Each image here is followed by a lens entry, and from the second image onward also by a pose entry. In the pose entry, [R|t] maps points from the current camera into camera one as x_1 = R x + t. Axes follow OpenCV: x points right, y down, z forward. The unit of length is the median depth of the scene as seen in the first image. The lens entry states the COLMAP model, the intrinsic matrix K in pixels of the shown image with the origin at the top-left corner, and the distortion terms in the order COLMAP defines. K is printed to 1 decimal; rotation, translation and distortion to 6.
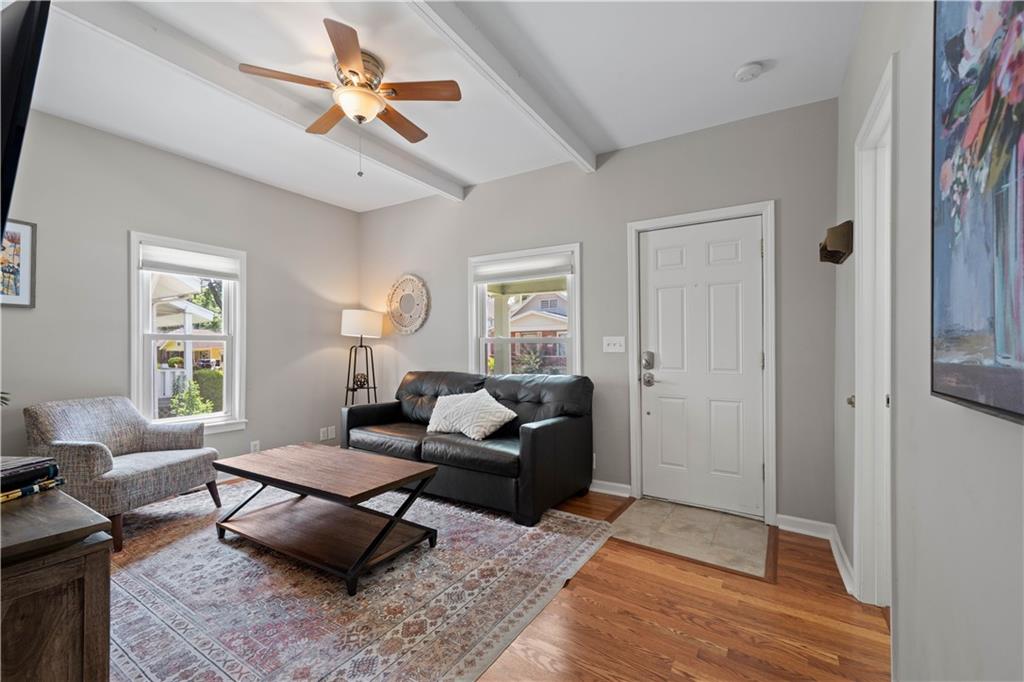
lens RADIAL K [[435.3, 0, 500.1], [0, 435.3, 344.7], [0, 0, 1]] dist [0.005027, 0.000172]
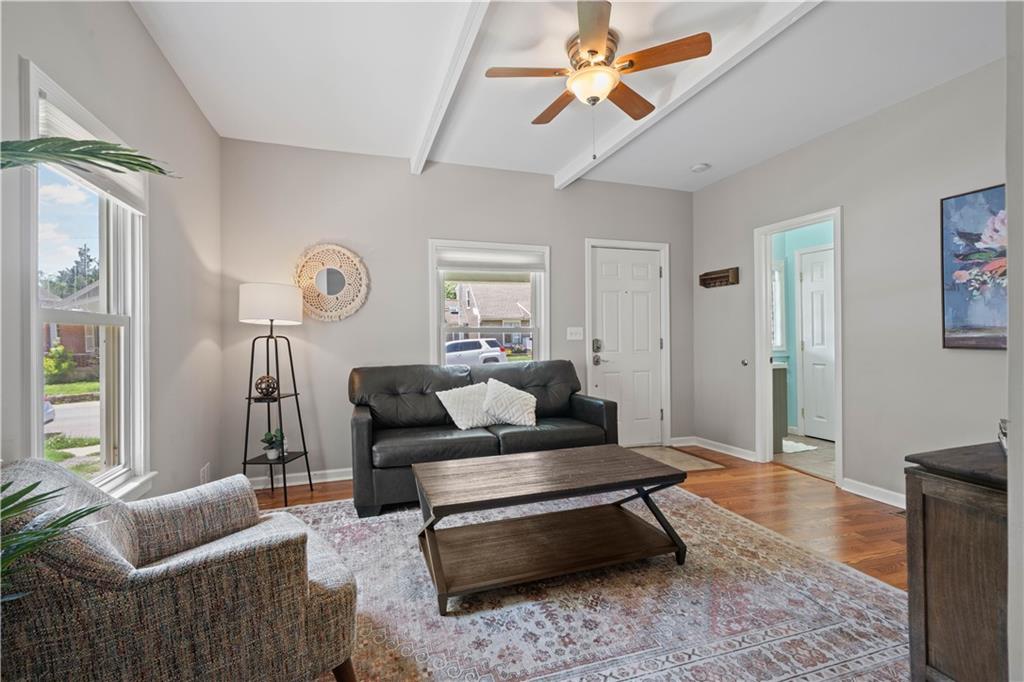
lens RADIAL K [[435.5, 0, 492.6], [0, 435.5, 335.8], [0, 0, 1]] dist [0.000978, -0.000333]
pose [[0.647050, -0.003218, 0.762441, -1.029381], [0.005084, 0.999987, -0.000095, 0.005684], [-0.762431, 0.003938, 0.647058, 0.462956]]
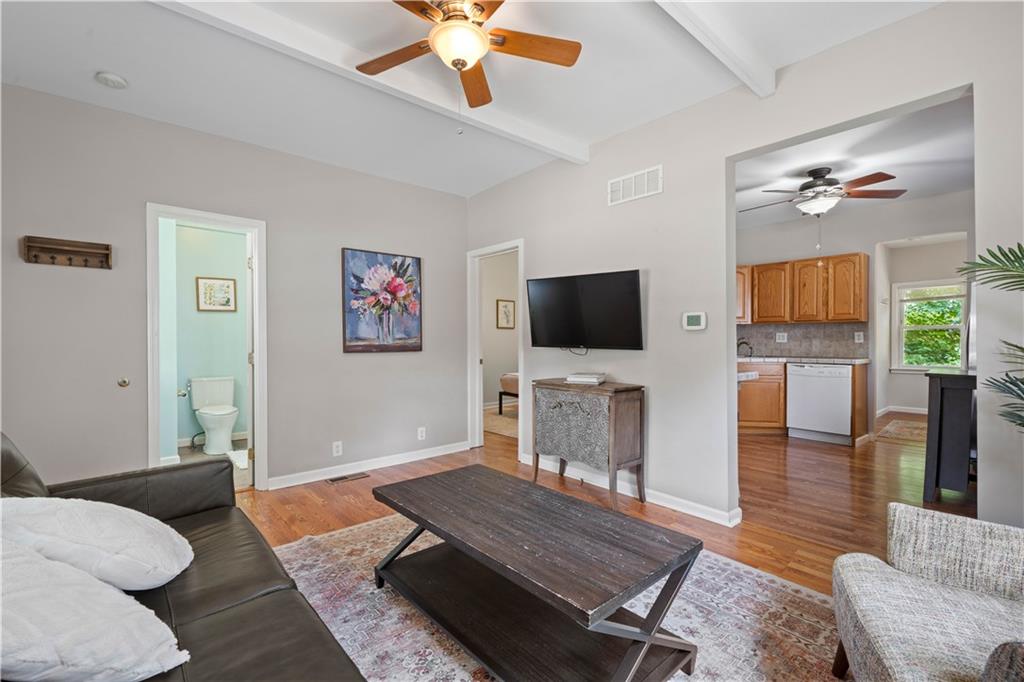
lens RADIAL K [[446.5, 0, 501.8], [0, 446.5, 342.2], [0, 0, 1]] dist [-0.000176, -0.000112]
pose [[-0.959233, 0.005036, 0.282572, -0.530411], [0.004943, 0.999987, -0.001042, 0.008745], [-0.282574, 0.000397, -0.959245, 1.513729]]
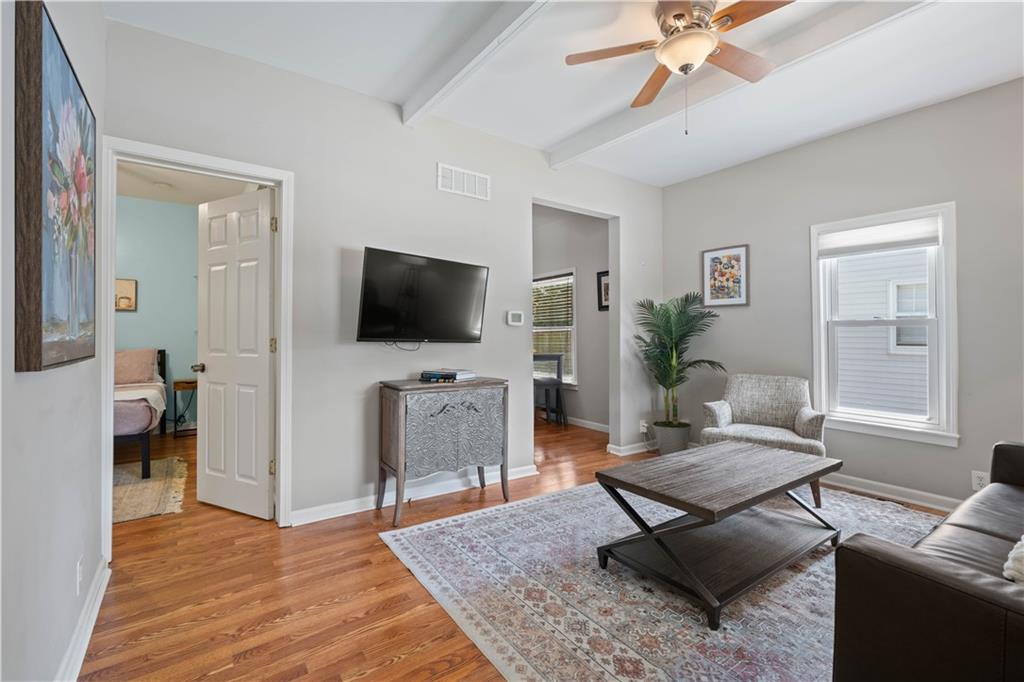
lens RADIAL K [[450.6, 0, 514.6], [0, 450.6, 330.5], [0, 0, 1]] dist [-0.000622, -0.000259]
pose [[-0.369009, -0.008527, -0.929387, 0.533889], [0.003343, 0.999939, -0.010502, 0.008088], [0.929420, -0.006983, -0.368958, 0.852029]]
